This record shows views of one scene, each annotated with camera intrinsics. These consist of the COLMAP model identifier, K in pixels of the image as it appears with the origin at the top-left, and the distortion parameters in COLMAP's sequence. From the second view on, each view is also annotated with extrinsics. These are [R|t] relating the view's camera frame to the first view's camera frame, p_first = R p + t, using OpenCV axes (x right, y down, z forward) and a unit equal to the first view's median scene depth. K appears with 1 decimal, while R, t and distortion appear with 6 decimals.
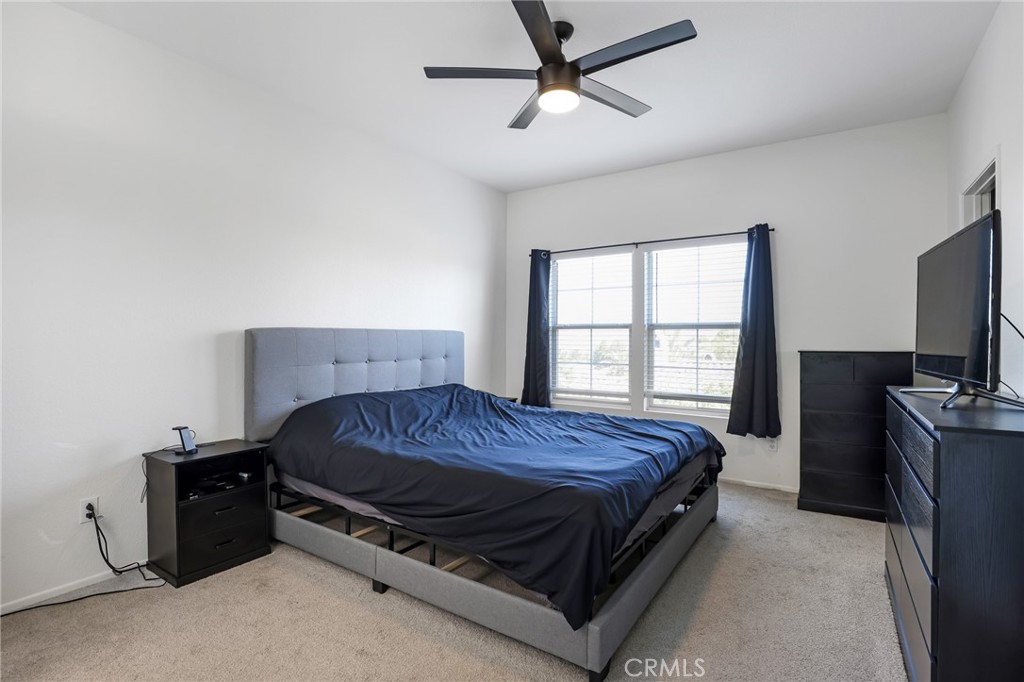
lens RADIAL K [[486.1, 0, 520.9], [0, 486.1, 339.7], [0, 0, 1]] dist [-0.026861, 0.000034]
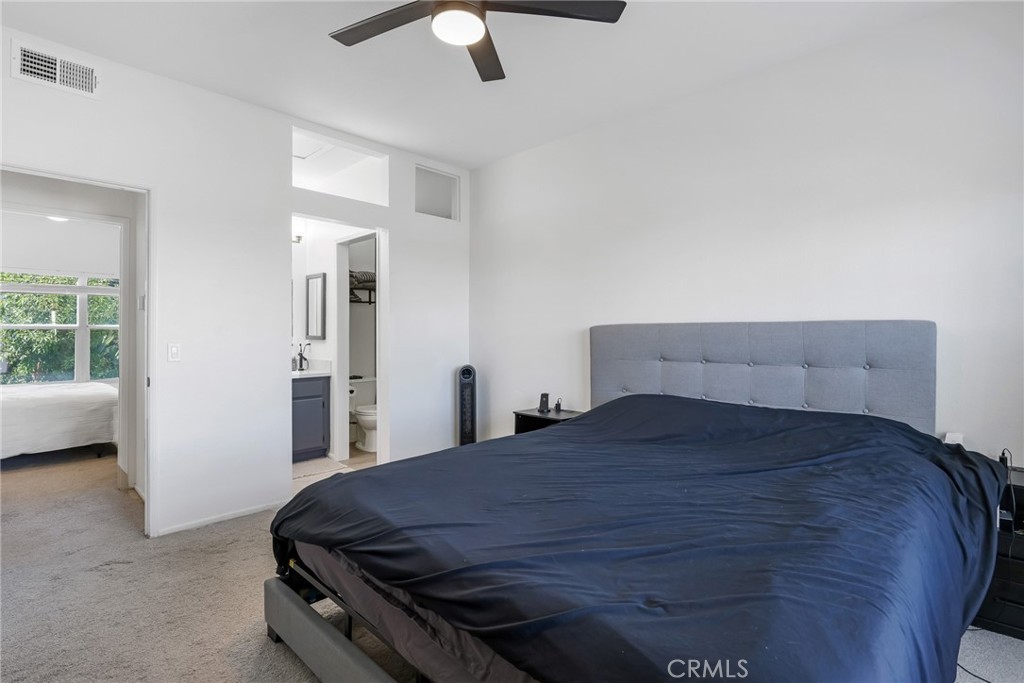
lens RADIAL K [[486.1, 0, 520.9], [0, 486.1, 340.2], [0, 0, 1]] dist [-0.026861, 0.000034]
pose [[-0.177532, 0.024760, -0.983804, 0.583362], [0.003037, 0.999692, 0.024612, -0.014812], [0.984110, 0.001382, -0.177553, 0.838351]]
